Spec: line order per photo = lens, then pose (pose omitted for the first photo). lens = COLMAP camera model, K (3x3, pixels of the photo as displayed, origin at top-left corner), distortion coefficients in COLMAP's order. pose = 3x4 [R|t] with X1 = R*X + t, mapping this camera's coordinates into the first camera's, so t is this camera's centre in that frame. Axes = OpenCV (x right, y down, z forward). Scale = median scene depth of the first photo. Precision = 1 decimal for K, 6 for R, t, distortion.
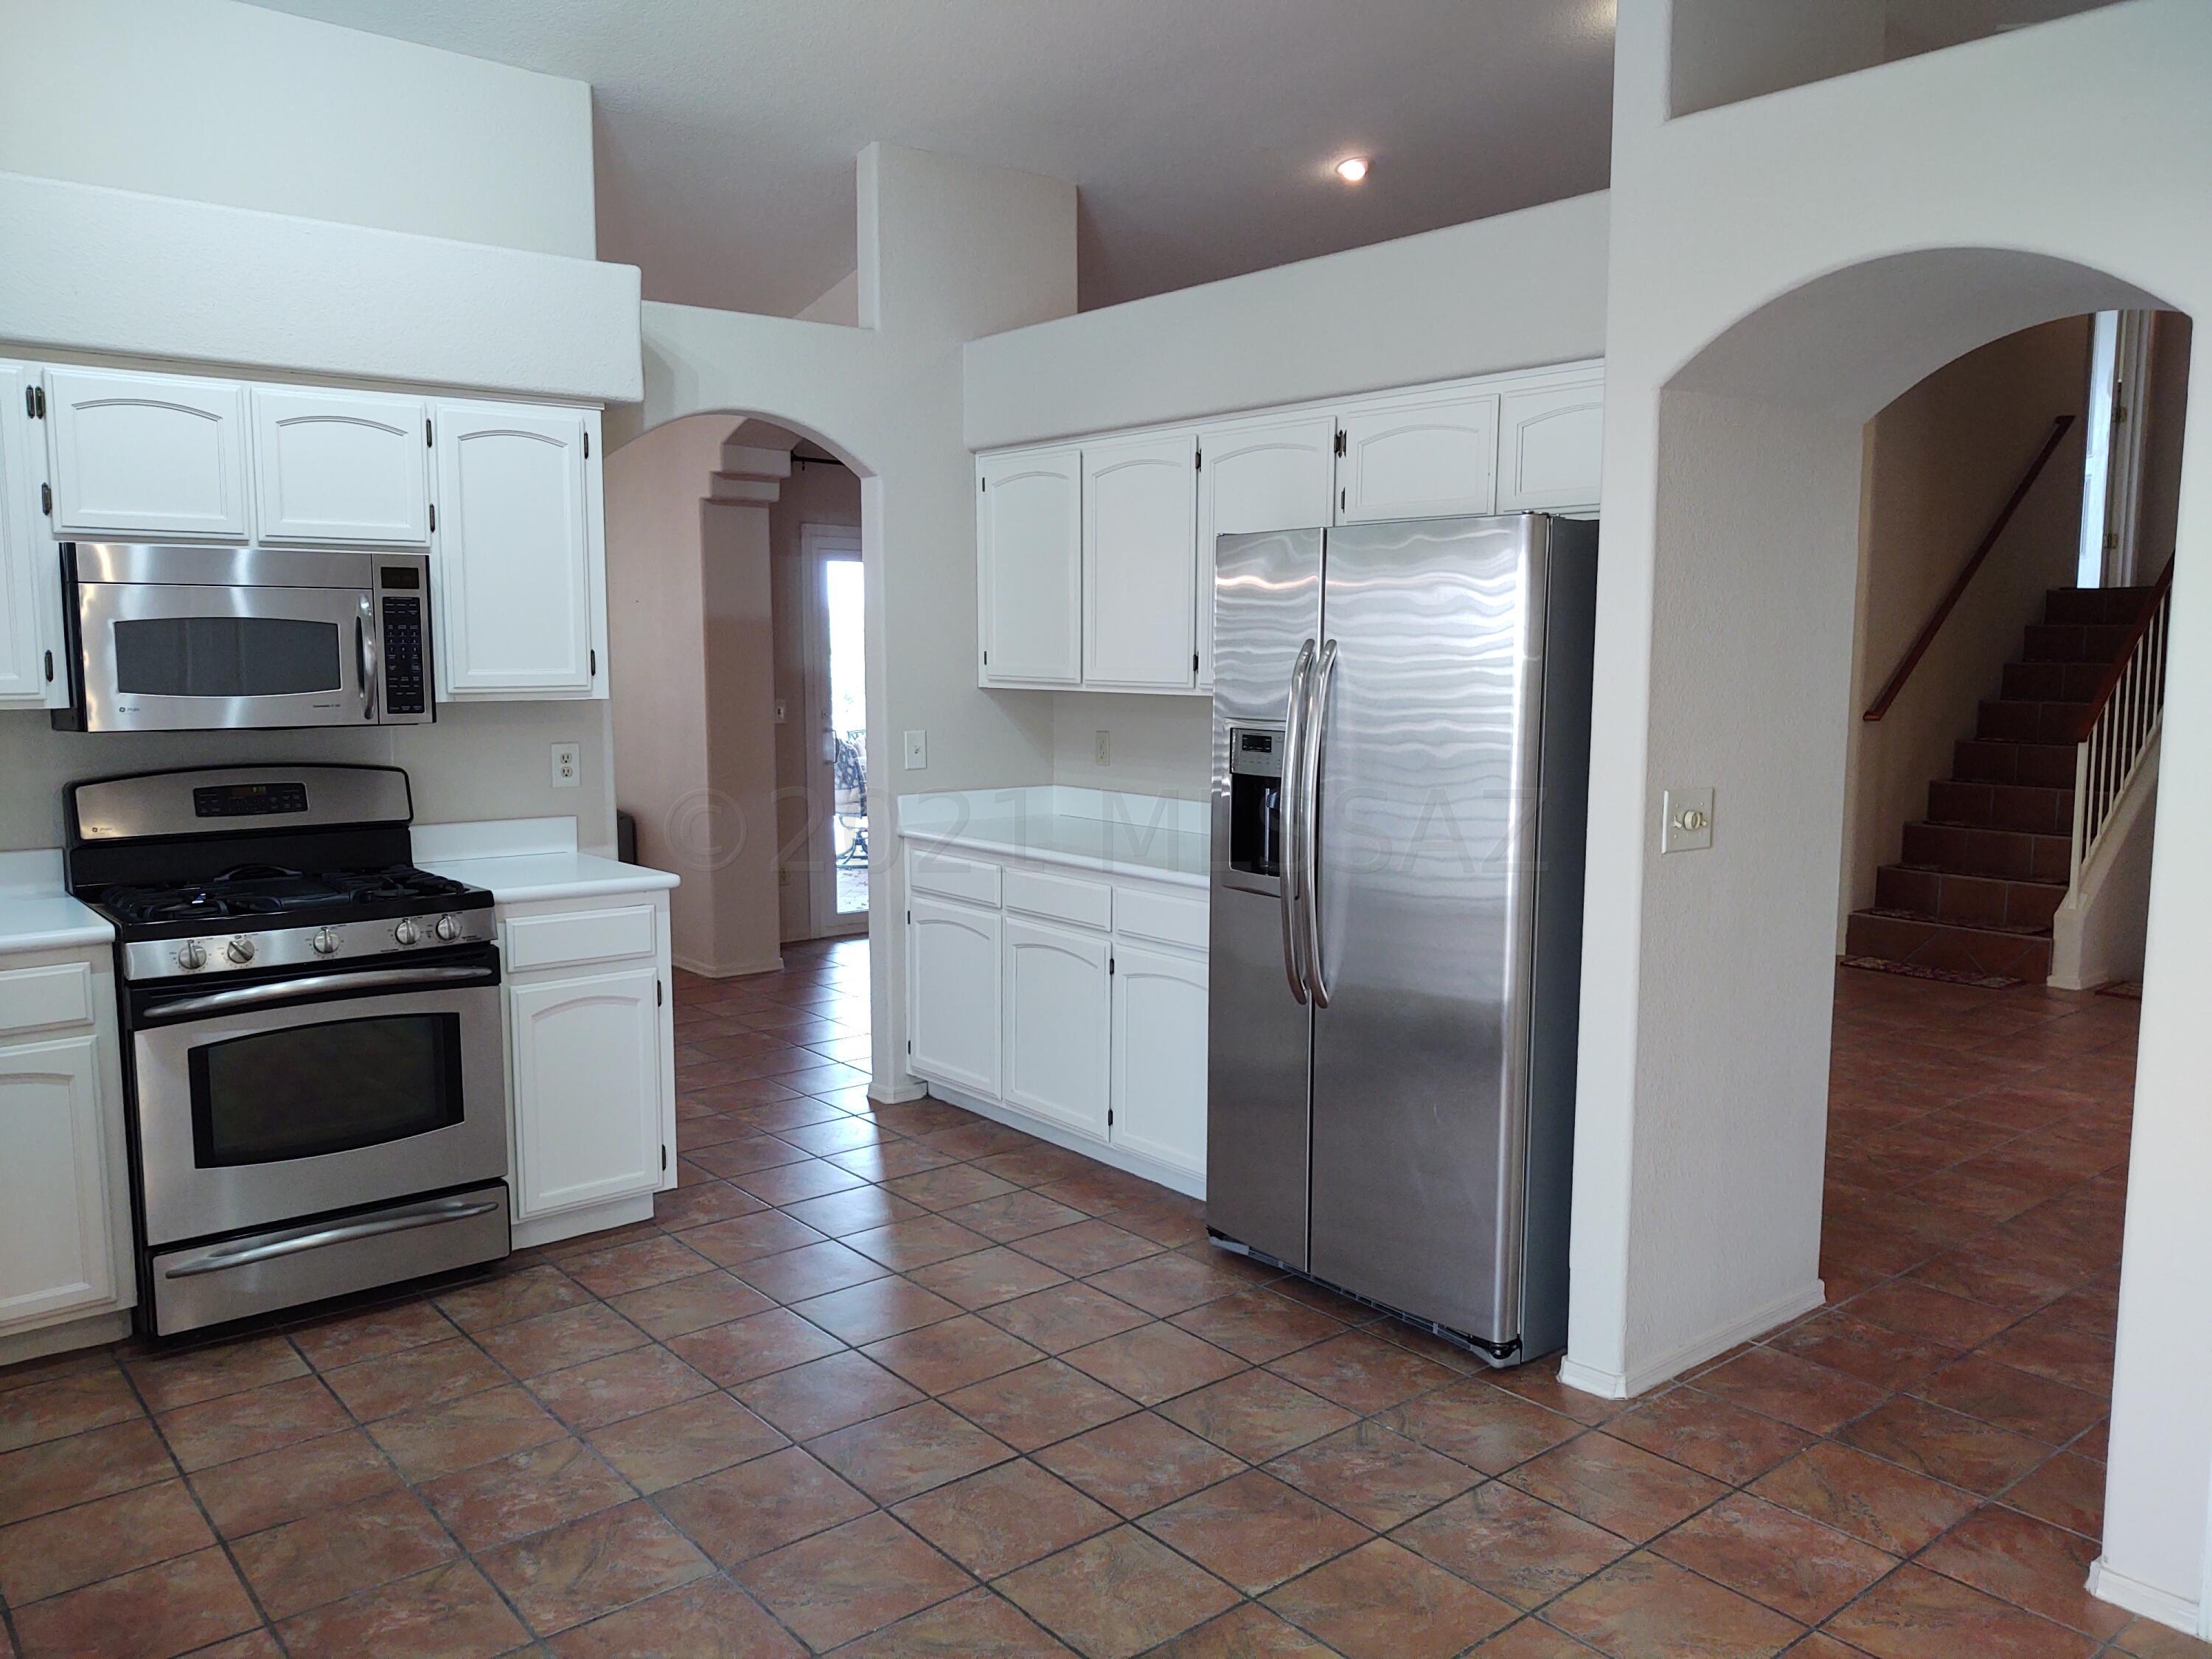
lens RADIAL K [[1686.7, 0, 1166.0], [0, 1686.7, 825.5], [0, 0, 1]] dist [0.023093, -0.016619]
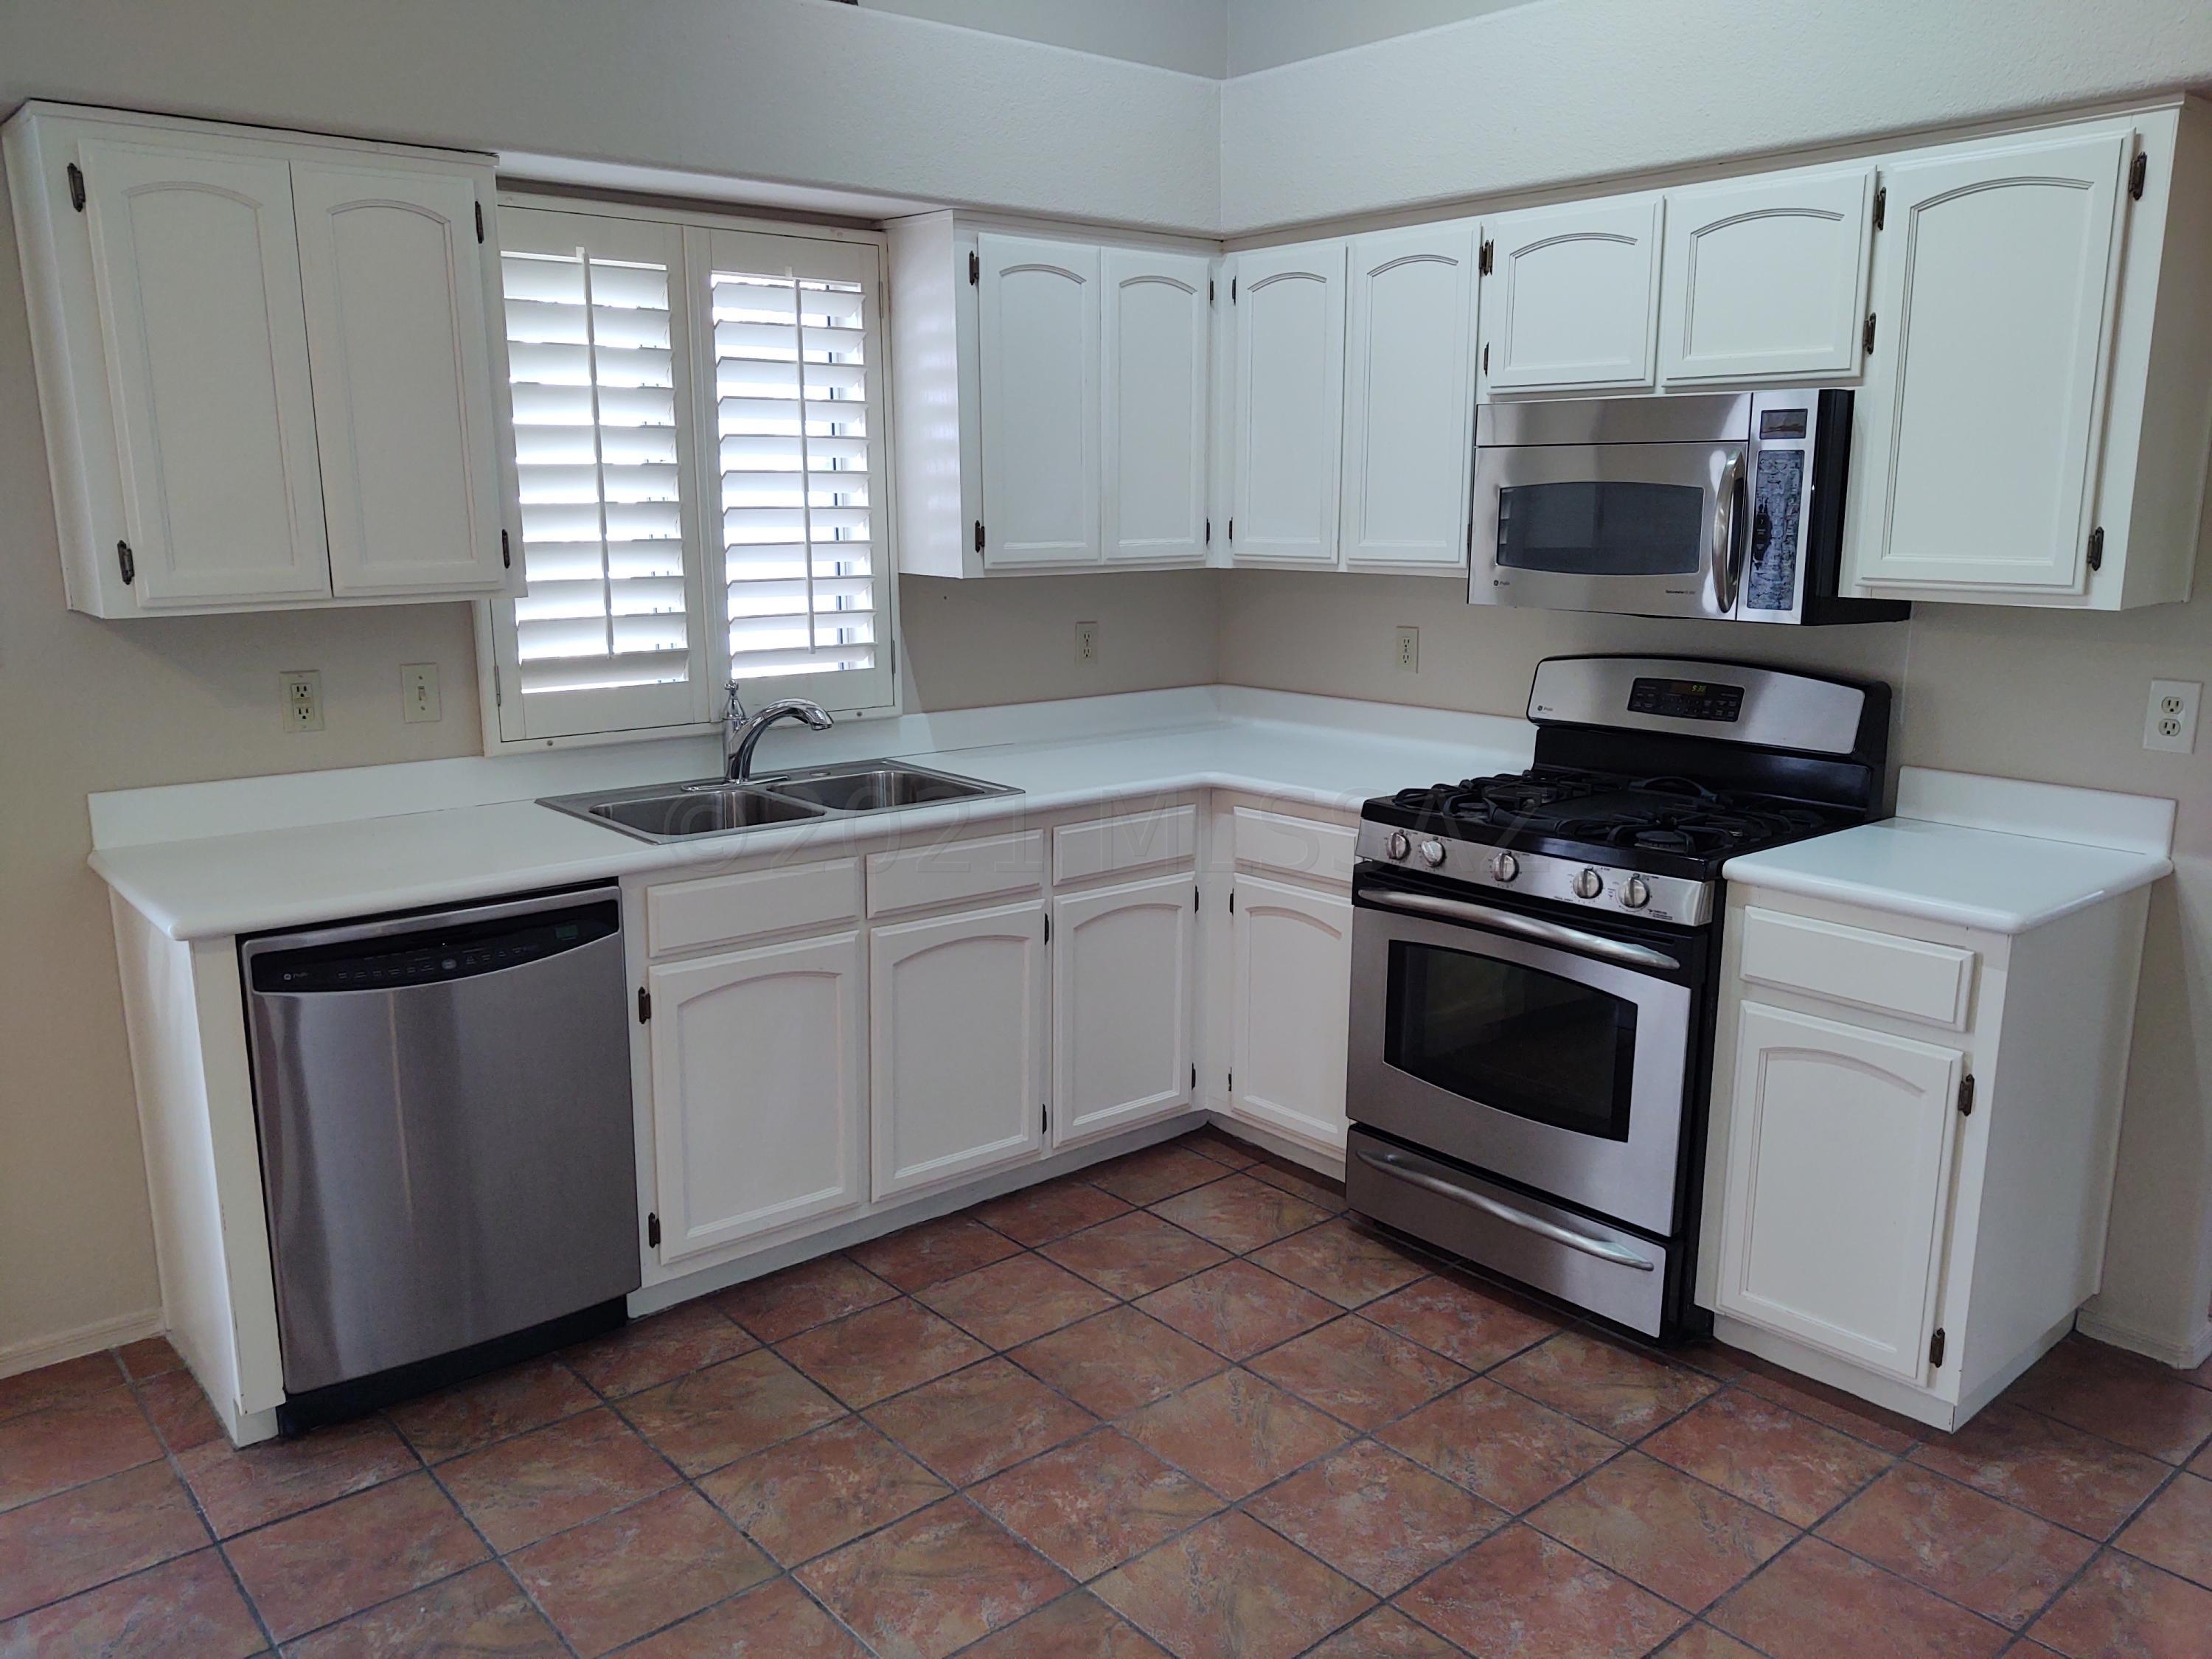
lens RADIAL K [[1686.7, 0, 1095.3], [0, 1686.7, 832.2], [0, 0, 1]] dist [0.023093, -0.016619]
pose [[-0.010428, 0.194916, -0.980764, 0.337196], [-0.112384, 0.974375, 0.194841, -0.091197], [0.993610, 0.112254, 0.011745, 0.784930]]
